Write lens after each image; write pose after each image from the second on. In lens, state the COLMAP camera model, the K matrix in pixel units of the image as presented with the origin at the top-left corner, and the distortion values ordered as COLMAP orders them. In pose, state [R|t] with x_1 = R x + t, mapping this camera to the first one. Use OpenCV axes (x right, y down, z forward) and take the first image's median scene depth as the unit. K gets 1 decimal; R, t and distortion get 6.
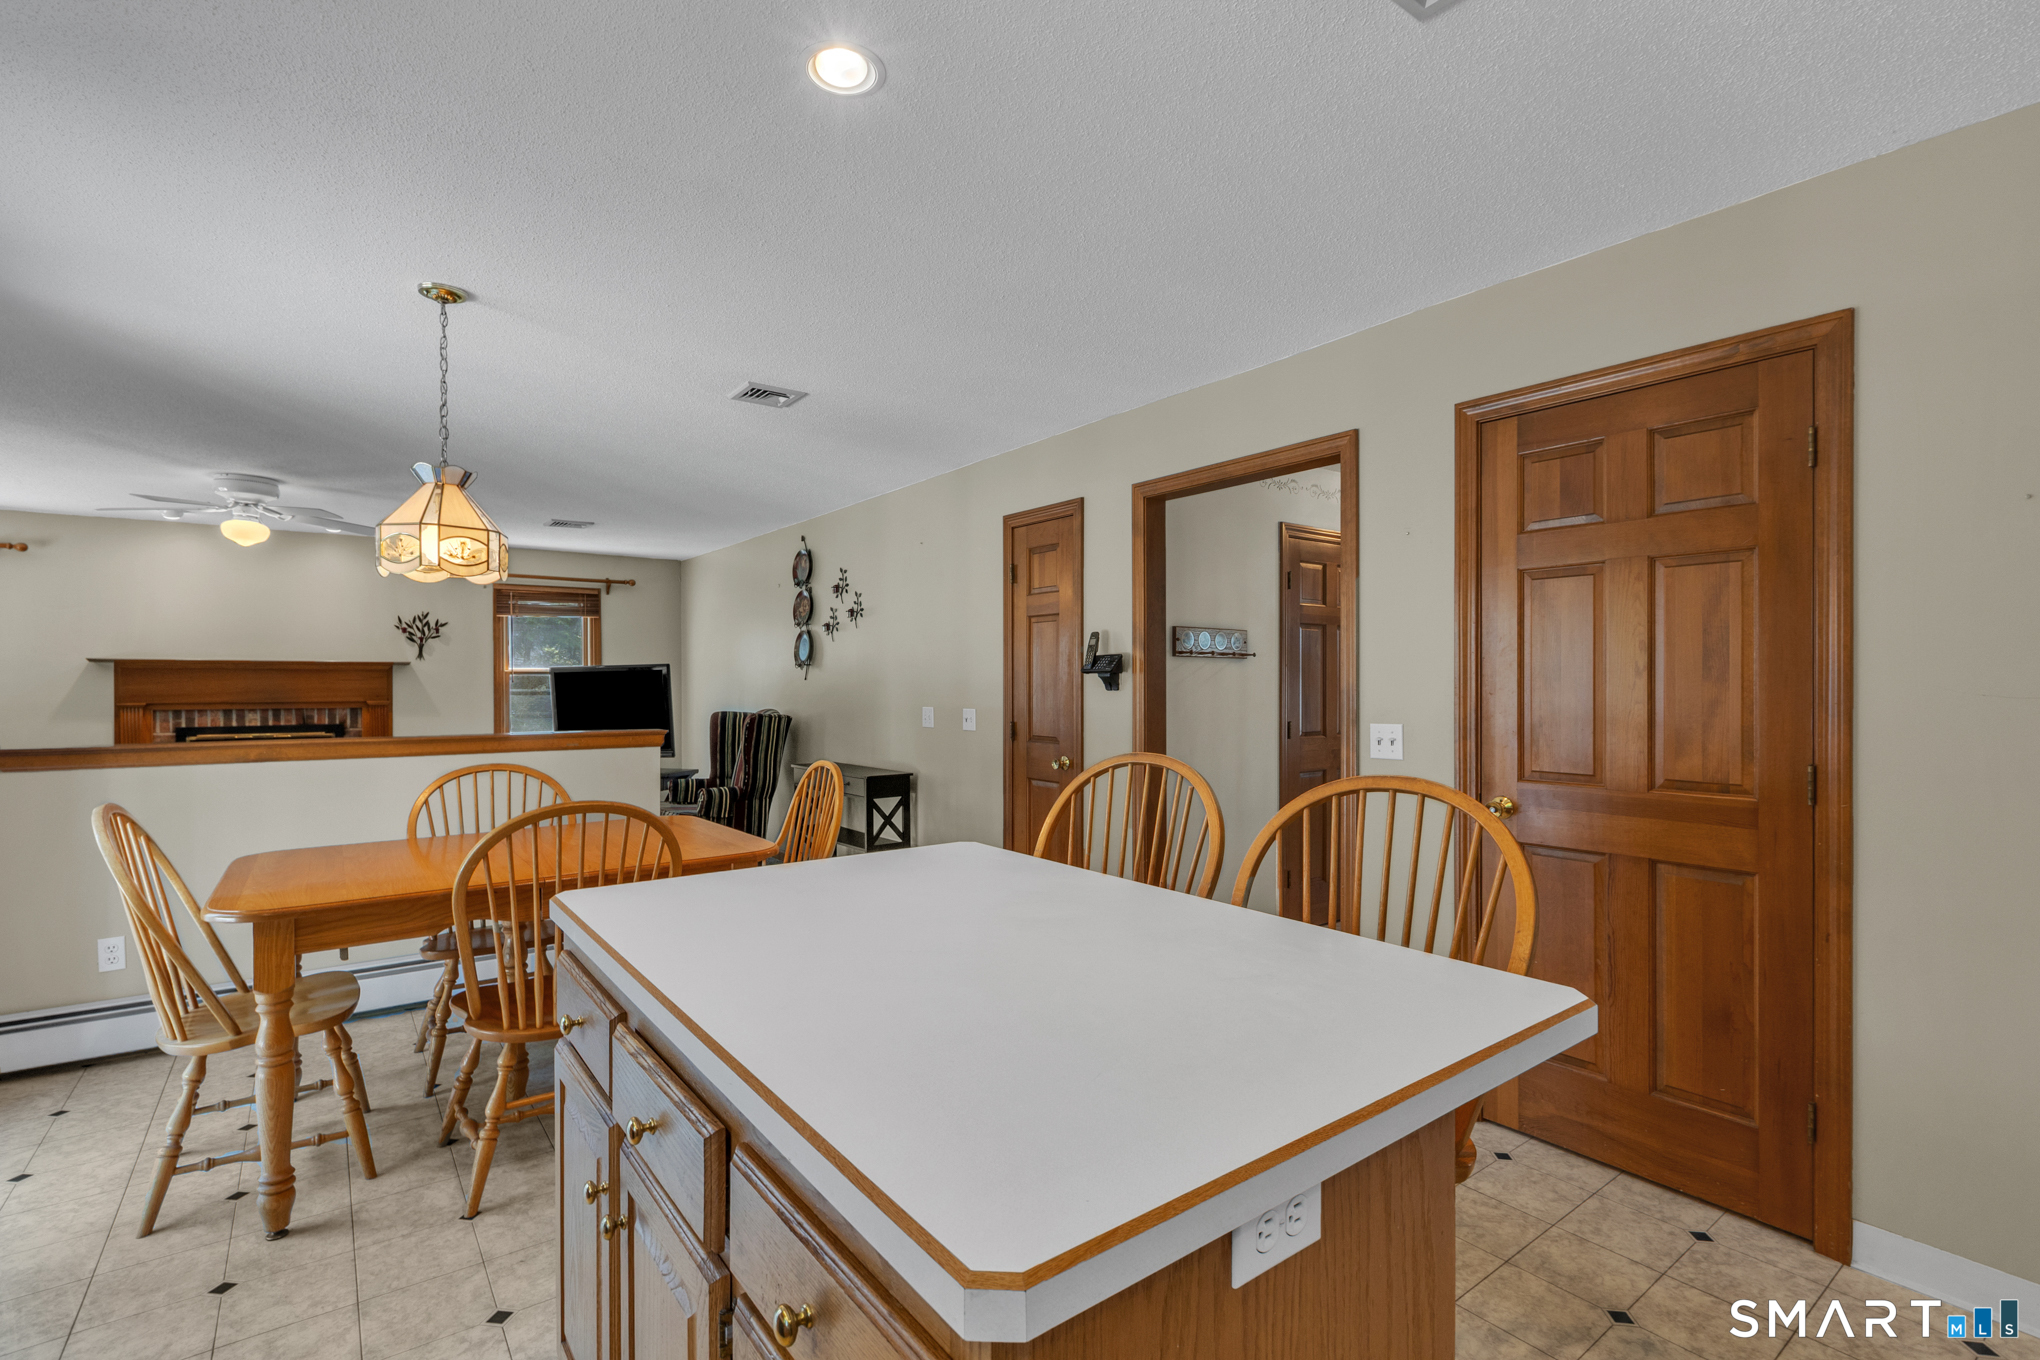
lens RADIAL K [[922.3, 0, 1026.9], [0, 922.3, 677.5], [0, 0, 1]] dist [-0.002649, -0.002763]
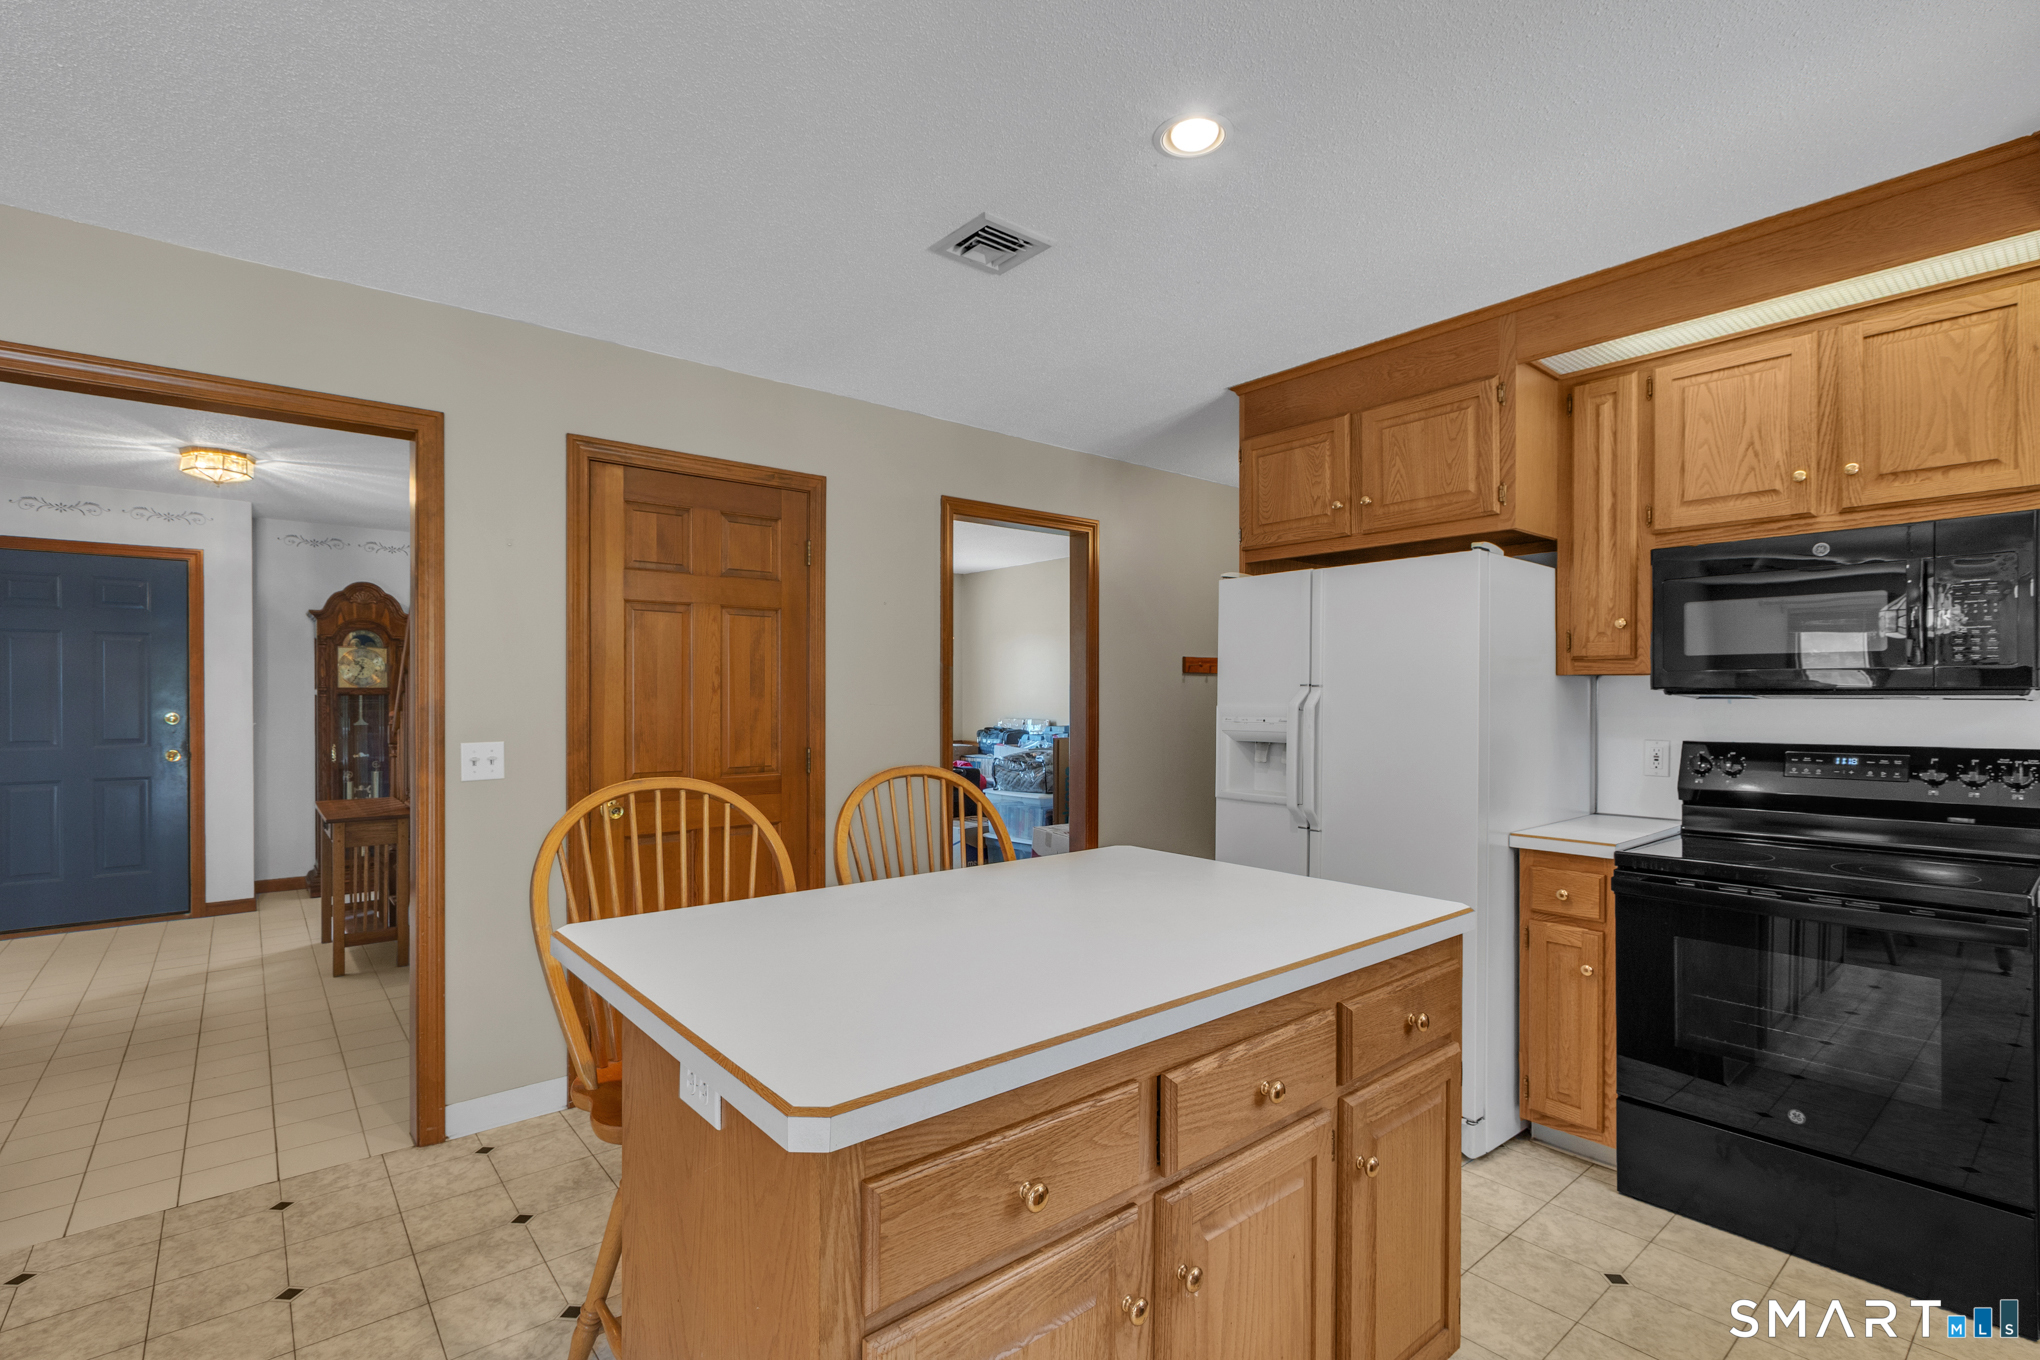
lens RADIAL K [[922.3, 0, 1024.1], [0, 922.3, 689.7], [0, 0, 1]] dist [-0.002649, -0.002763]
pose [[-0.050155, 0.001623, 0.998740, -0.258541], [-0.004981, 0.999986, -0.001876, -0.002162], [-0.998729, -0.005069, -0.050146, 0.226795]]
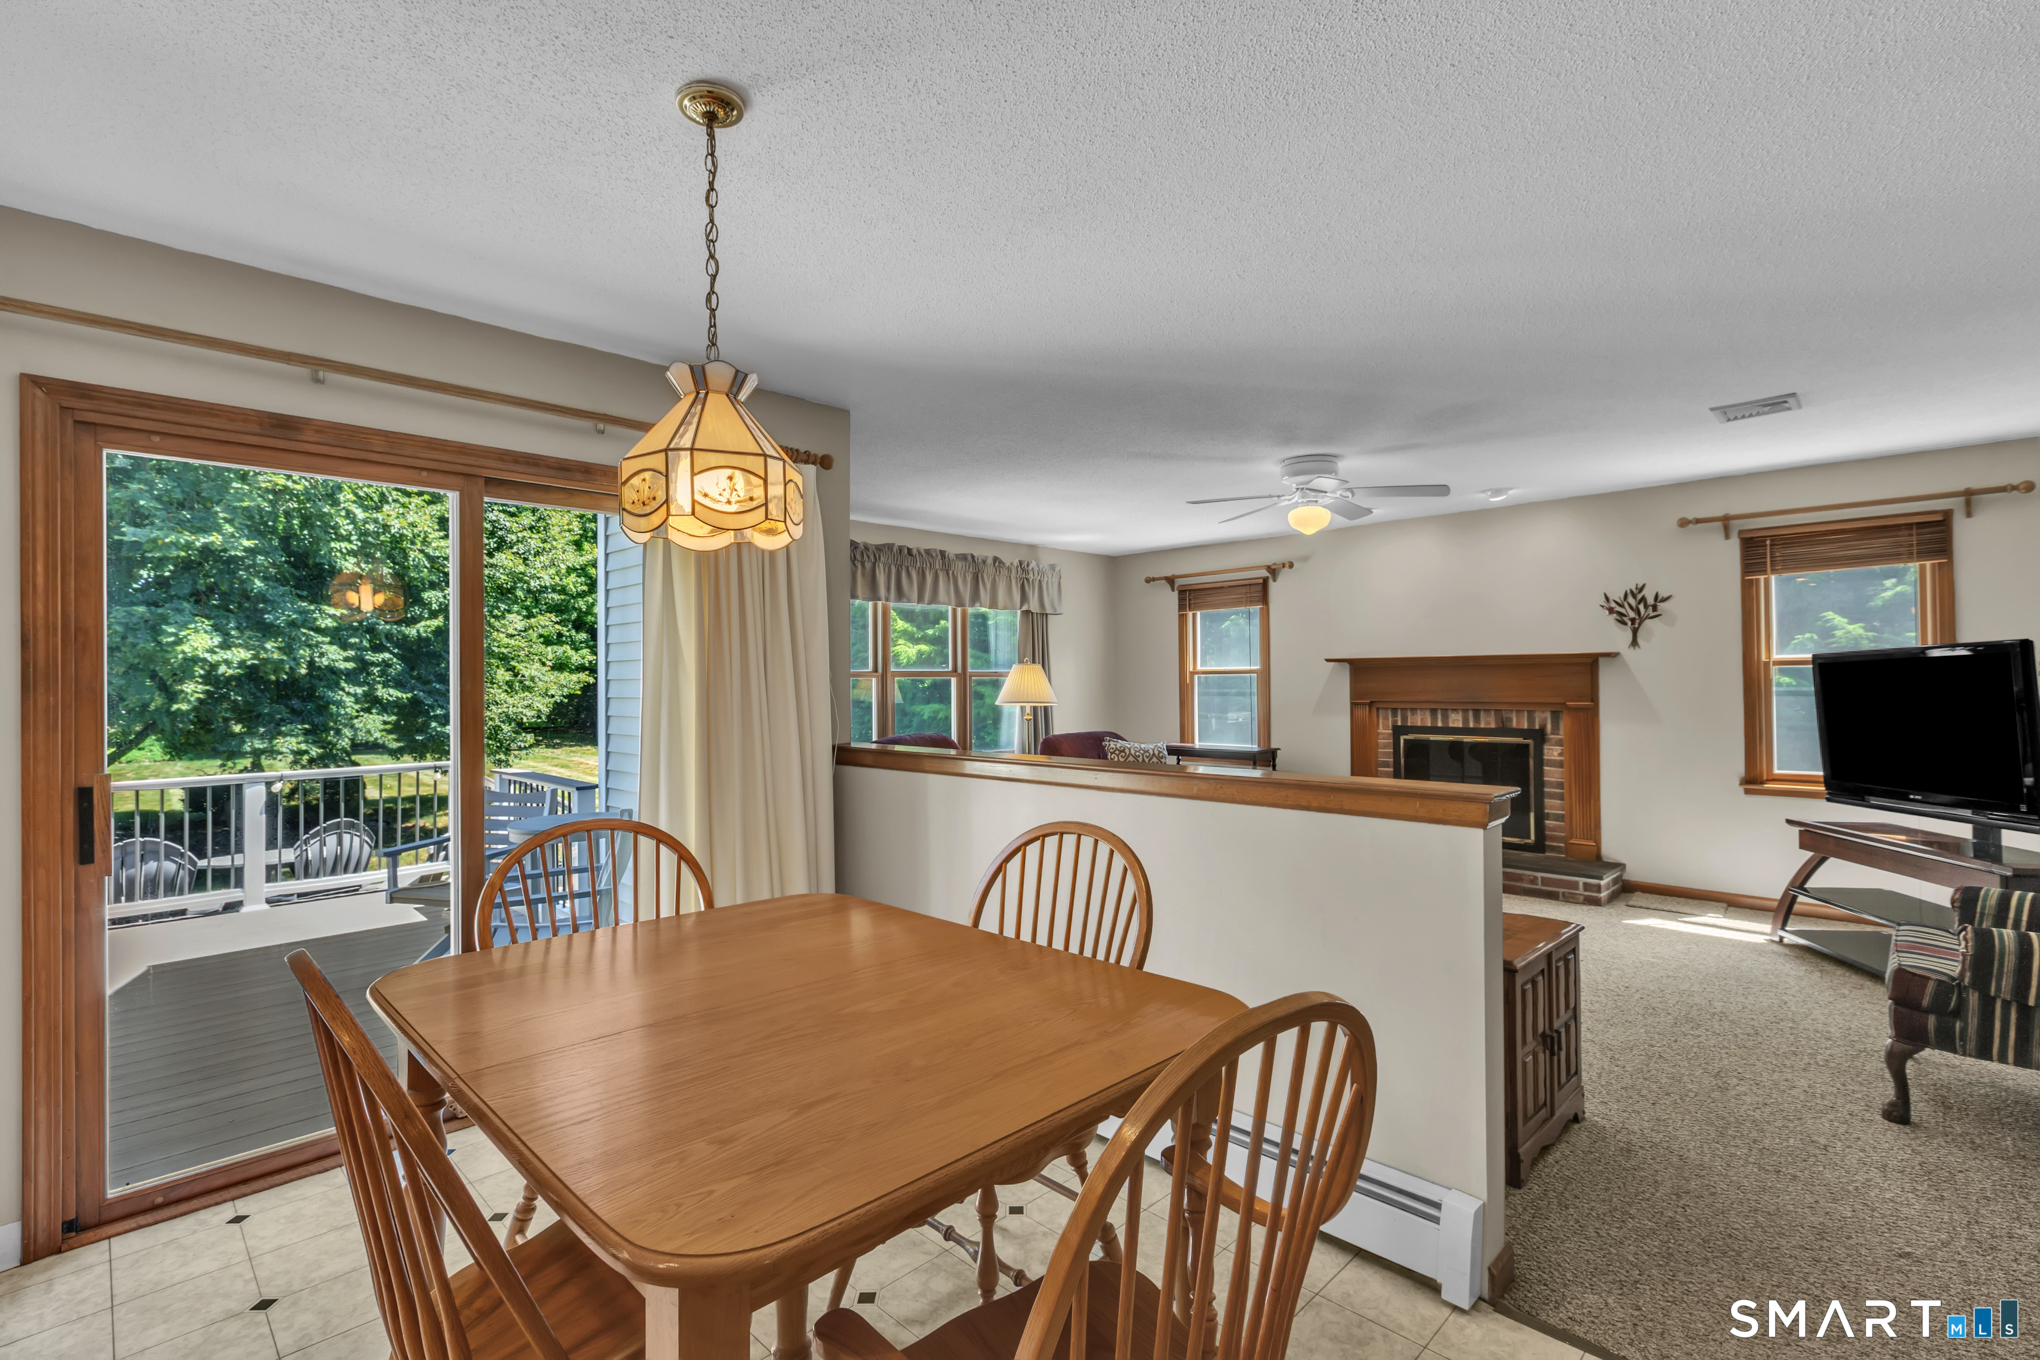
lens RADIAL K [[922.3, 0, 1023.4], [0, 922.3, 679.0], [0, 0, 1]] dist [-0.002649, -0.002763]
pose [[0.134630, -0.001027, -0.990895, 0.013765], [0.014747, 0.999891, 0.000967, -0.002972], [0.990786, -0.014743, 0.134631, 0.471961]]
